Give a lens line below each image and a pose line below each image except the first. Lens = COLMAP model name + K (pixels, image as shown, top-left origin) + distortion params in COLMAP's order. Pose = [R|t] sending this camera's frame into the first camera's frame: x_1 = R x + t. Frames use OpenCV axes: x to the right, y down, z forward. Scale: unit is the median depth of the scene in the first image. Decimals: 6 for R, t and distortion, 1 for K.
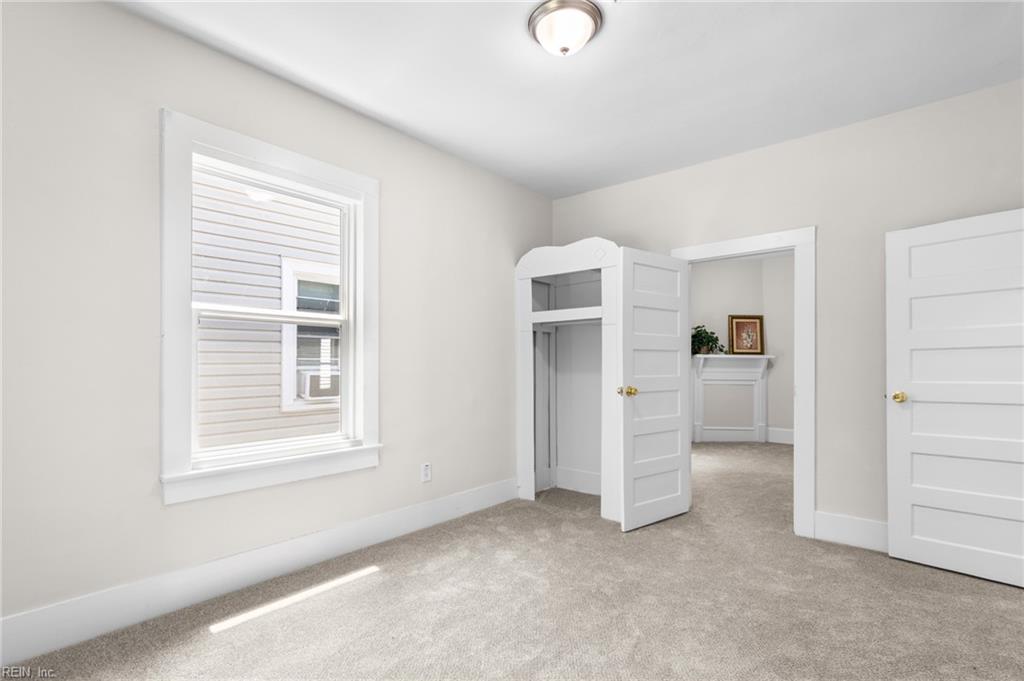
lens RADIAL K [[475.9, 0, 513.0], [0, 475.9, 358.3], [0, 0, 1]] dist [-0.002458, -0.000058]
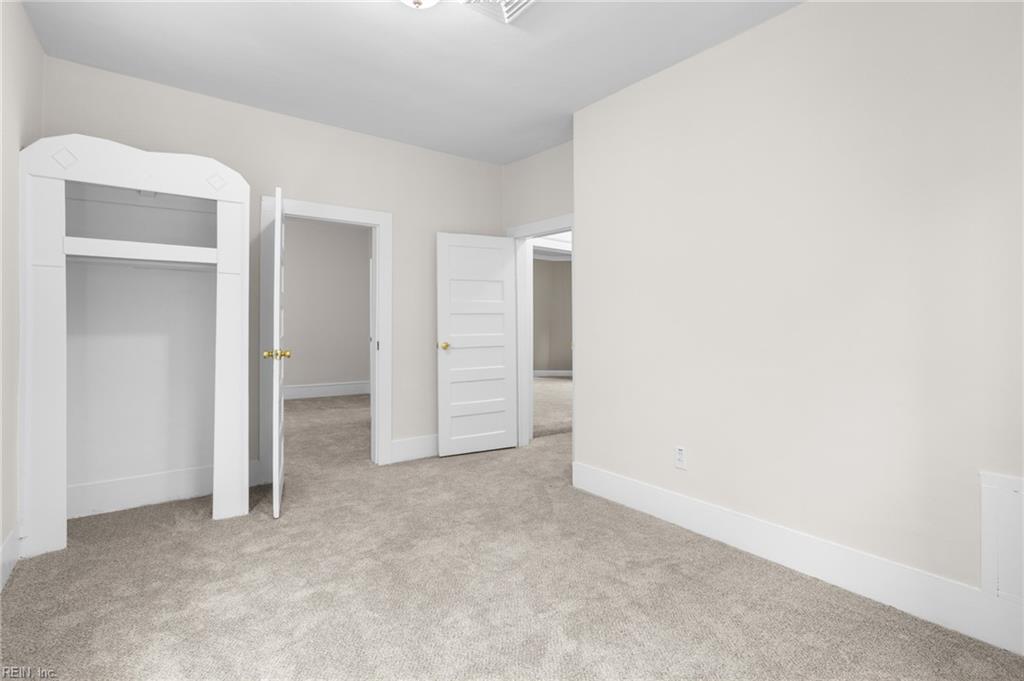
lens RADIAL K [[487.7, 0, 512.6], [0, 487.7, 316.8], [0, 0, 1]] dist [-0.021818, -0.000115]
pose [[0.244806, 0.015399, 0.969450, -0.511992], [-0.011146, 0.999852, -0.013067, 0.007639], [-0.969508, -0.007606, 0.244941, 0.373763]]
